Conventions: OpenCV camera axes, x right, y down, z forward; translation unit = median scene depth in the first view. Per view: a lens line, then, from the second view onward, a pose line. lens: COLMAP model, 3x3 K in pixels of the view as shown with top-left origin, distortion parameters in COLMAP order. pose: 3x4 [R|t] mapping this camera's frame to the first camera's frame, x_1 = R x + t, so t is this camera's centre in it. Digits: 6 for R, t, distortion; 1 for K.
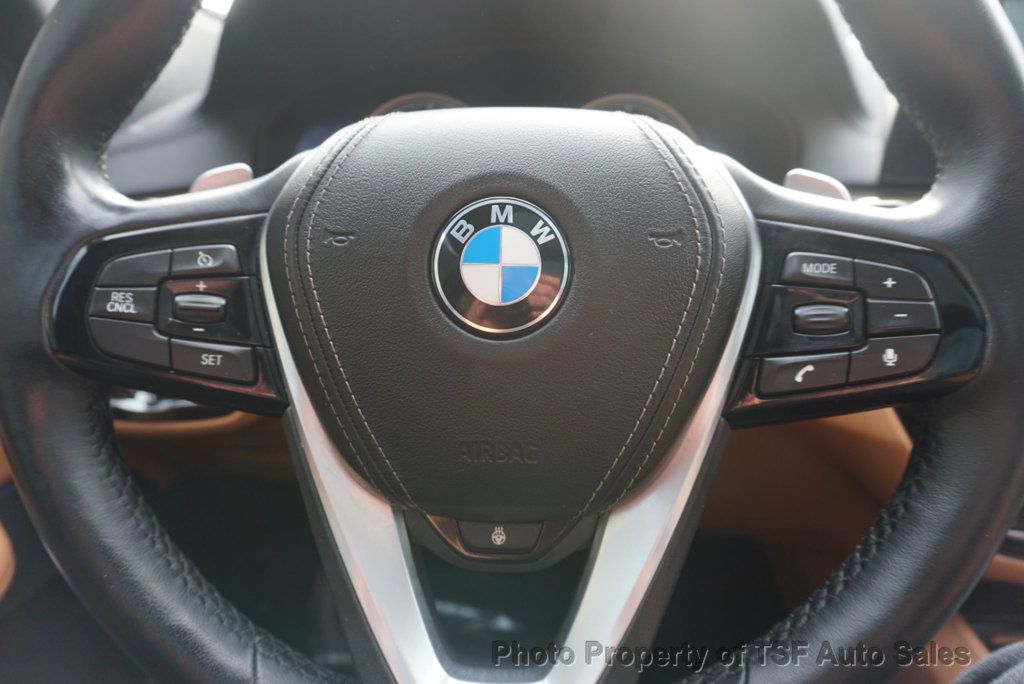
lens RADIAL K [[720.0, 0, 509.4], [0, 720.0, 345.8], [0, 0, 1]] dist [0.007304, 0.007700]
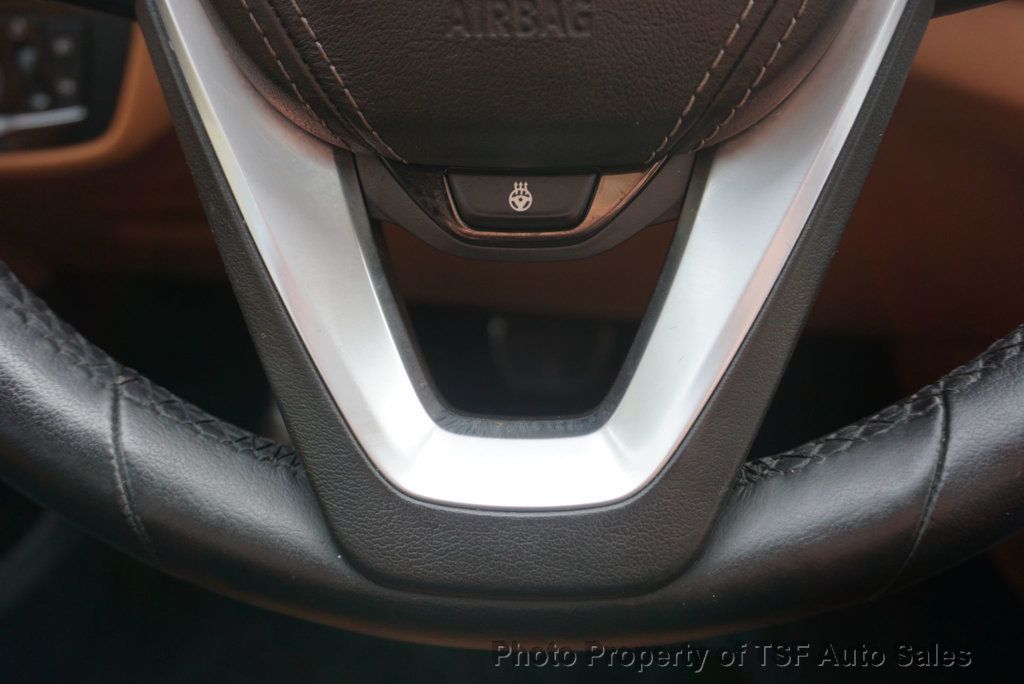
lens RADIAL K [[918.0, 0, 512.1], [0, 918.0, 342.1], [0, 0, 1]] dist [0.018979, 0.009769]
pose [[0.999901, -0.011308, -0.008330, -0.014611], [0.012494, 0.987054, 0.159901, 0.227779], [0.006414, -0.159990, 0.987098, 0.221576]]
